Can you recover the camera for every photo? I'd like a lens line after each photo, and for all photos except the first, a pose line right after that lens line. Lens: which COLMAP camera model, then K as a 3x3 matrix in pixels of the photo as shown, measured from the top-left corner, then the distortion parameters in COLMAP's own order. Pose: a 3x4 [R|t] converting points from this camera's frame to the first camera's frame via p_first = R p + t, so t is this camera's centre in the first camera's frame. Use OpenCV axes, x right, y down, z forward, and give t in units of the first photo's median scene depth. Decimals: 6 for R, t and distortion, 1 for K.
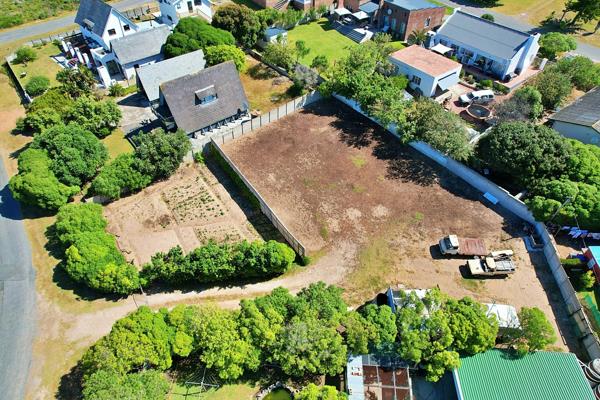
lens RADIAL K [[384.6, 0, 299.3], [0, 384.6, 197.4], [0, 0, 1]] dist [-0.073458, 0.070611]
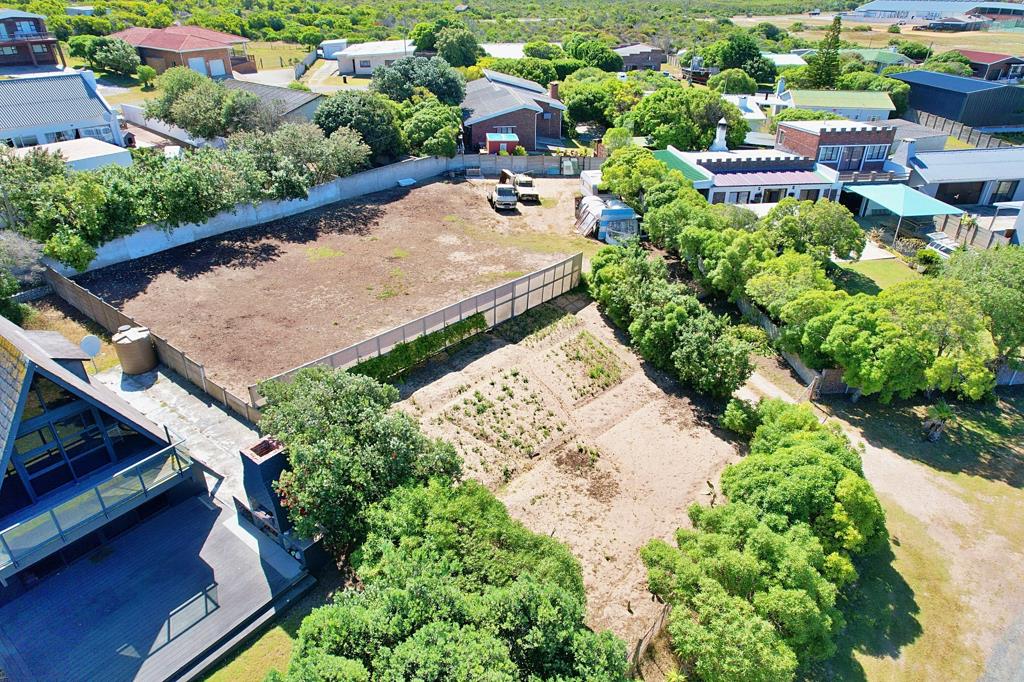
lens RADIAL K [[657.5, 0, 515.1], [0, 657.5, 338.7], [0, 0, 1]] dist [-0.074972, 0.065363]
pose [[-0.231931, -0.484954, 0.843224, -0.762443], [0.685408, 0.533636, 0.495427, -0.320725], [-0.690235, 0.692857, 0.208625, 0.812171]]
